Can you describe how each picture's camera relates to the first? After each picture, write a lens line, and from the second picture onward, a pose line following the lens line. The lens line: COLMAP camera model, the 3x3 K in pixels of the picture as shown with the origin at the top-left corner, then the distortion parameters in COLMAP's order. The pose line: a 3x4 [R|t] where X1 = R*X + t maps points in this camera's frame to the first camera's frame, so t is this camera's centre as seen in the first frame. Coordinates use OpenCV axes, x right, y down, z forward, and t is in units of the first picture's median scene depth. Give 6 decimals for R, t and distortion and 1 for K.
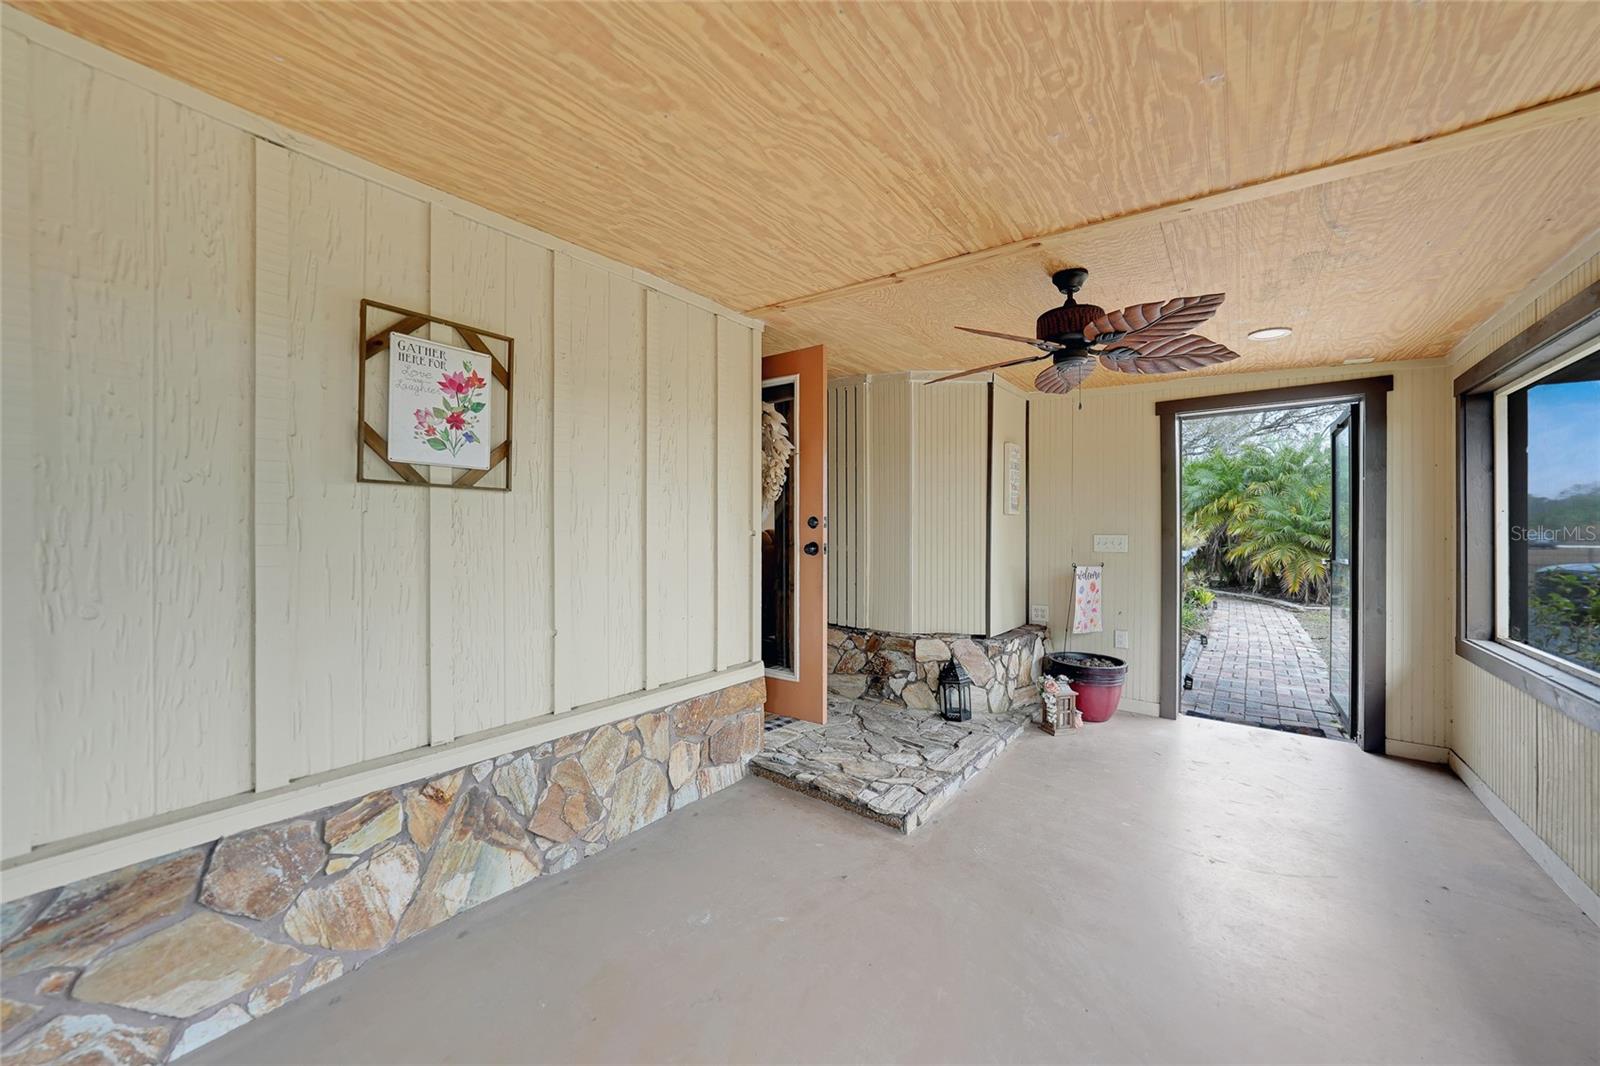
lens RADIAL K [[569.9, 0, 795.8], [0, 569.9, 532.9], [0, 0, 1]] dist [-0.017852, 0.002294]
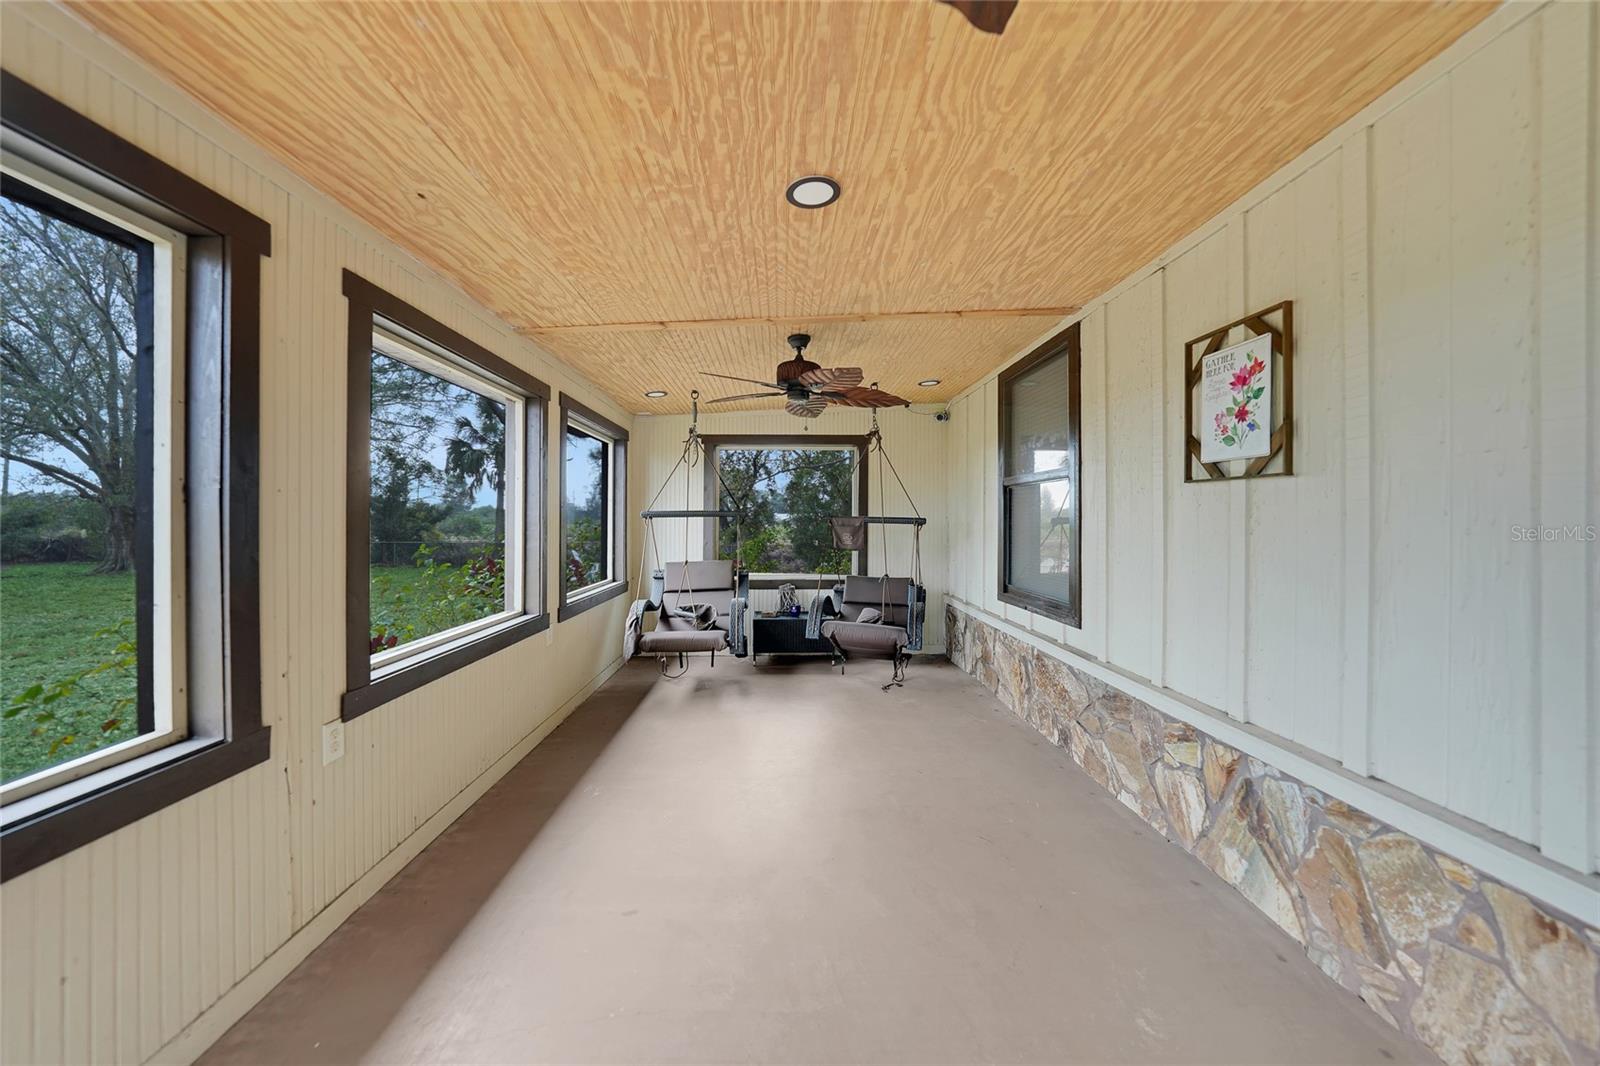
lens RADIAL K [[569.9, 0, 794.8], [0, 569.9, 521.1], [0, 0, 1]] dist [-0.017852, 0.002294]
pose [[-0.769745, 0.000017, -0.638352, 0.678963], [-0.002850, 0.999990, 0.003463, -0.002803], [0.638346, 0.004485, -0.769737, 1.256661]]
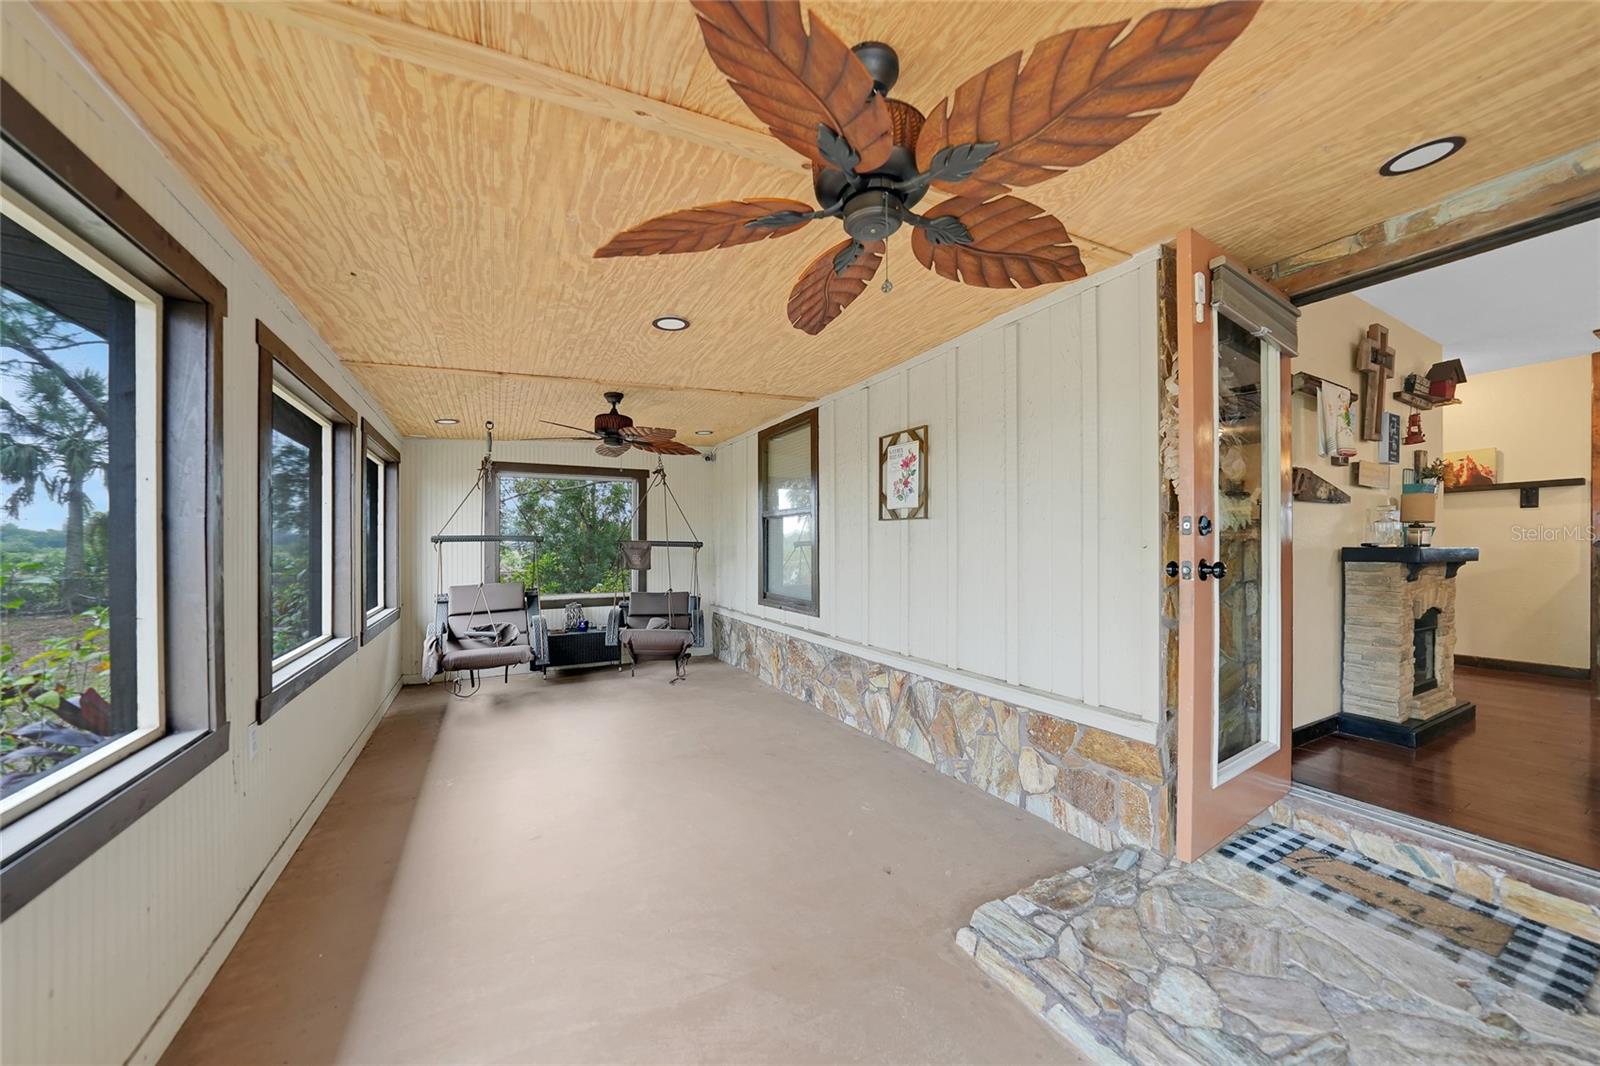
lens RADIAL K [[569.9, 0, 797.4], [0, 569.9, 547.7], [0, 0, 1]] dist [-0.017852, 0.002294]
pose [[-0.400733, 0.006298, -0.916173, 1.229250], [0.000186, 0.999977, 0.006792, 0.000487], [0.916195, 0.002552, -0.400725, 1.402292]]
